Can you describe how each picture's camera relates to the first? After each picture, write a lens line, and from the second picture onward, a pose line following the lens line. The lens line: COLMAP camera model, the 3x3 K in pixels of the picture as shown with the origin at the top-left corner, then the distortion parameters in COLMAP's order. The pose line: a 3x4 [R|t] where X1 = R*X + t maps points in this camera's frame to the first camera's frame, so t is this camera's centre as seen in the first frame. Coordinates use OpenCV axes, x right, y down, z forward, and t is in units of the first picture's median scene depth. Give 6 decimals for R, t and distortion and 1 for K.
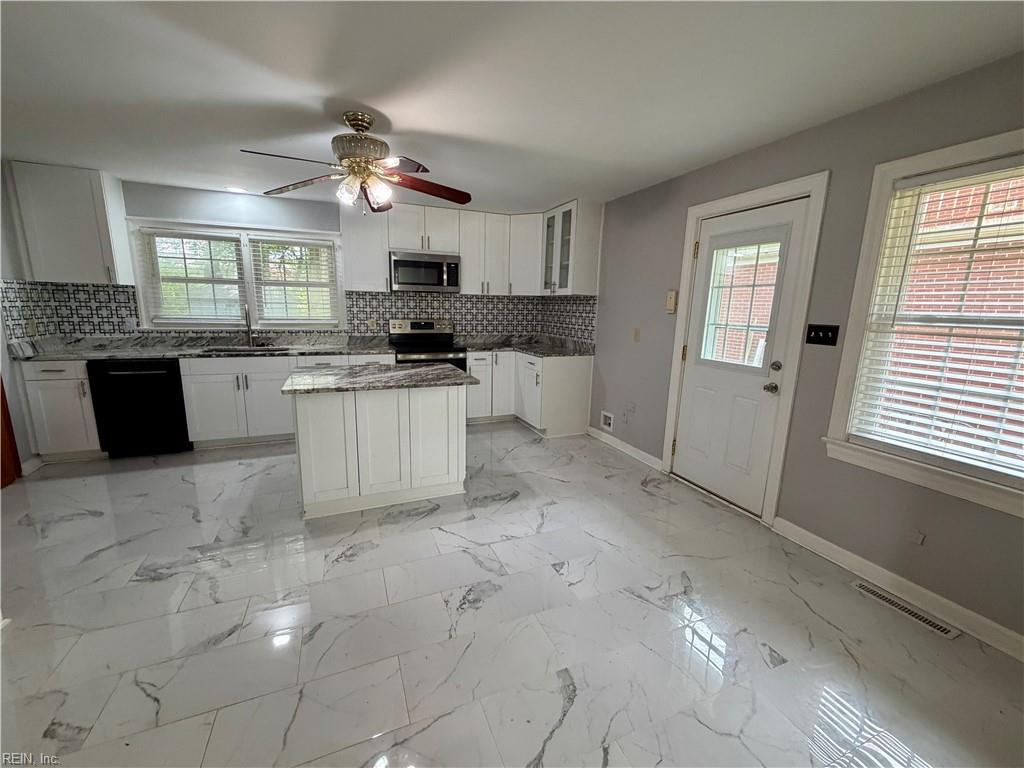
lens RADIAL K [[411.0, 0, 512.8], [0, 411.0, 383.0], [0, 0, 1]] dist [-0.000473, 0.000034]
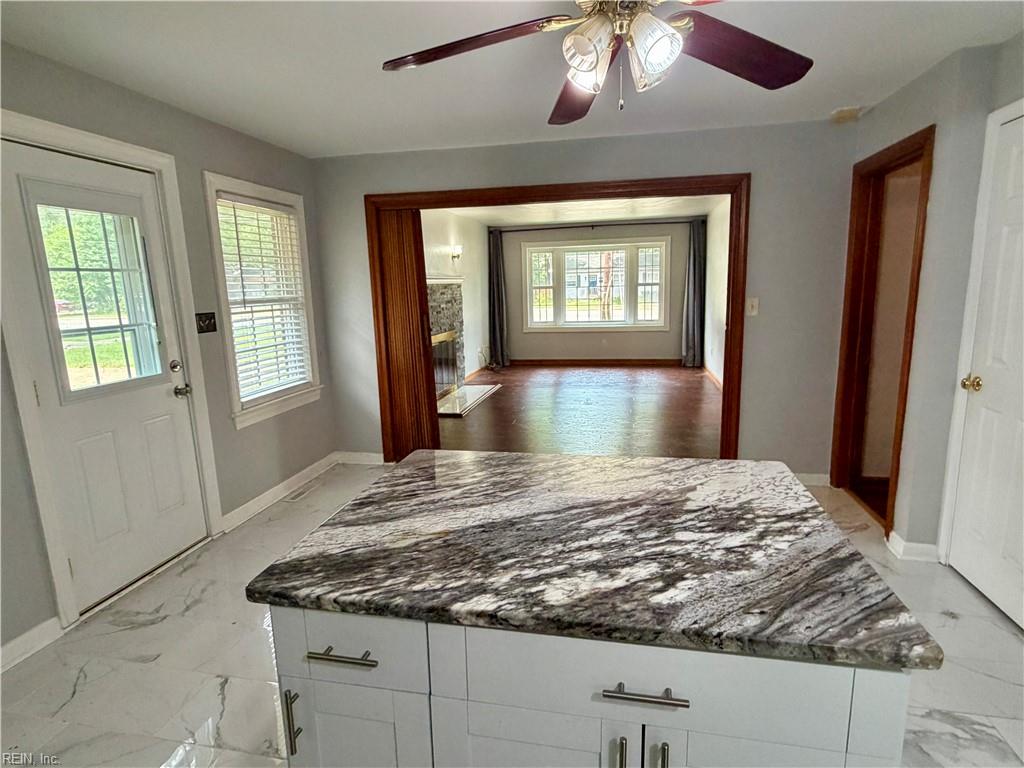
lens RADIAL K [[554.1, 0, 511.9], [0, 554.1, 388.1], [0, 0, 1]] dist [0.003062, 0.000503]
pose [[-0.824931, -0.106916, 0.555030, -0.632151], [0.110632, 0.932414, 0.344042, -0.345267], [-0.554301, 0.345215, -0.757348, 1.629965]]
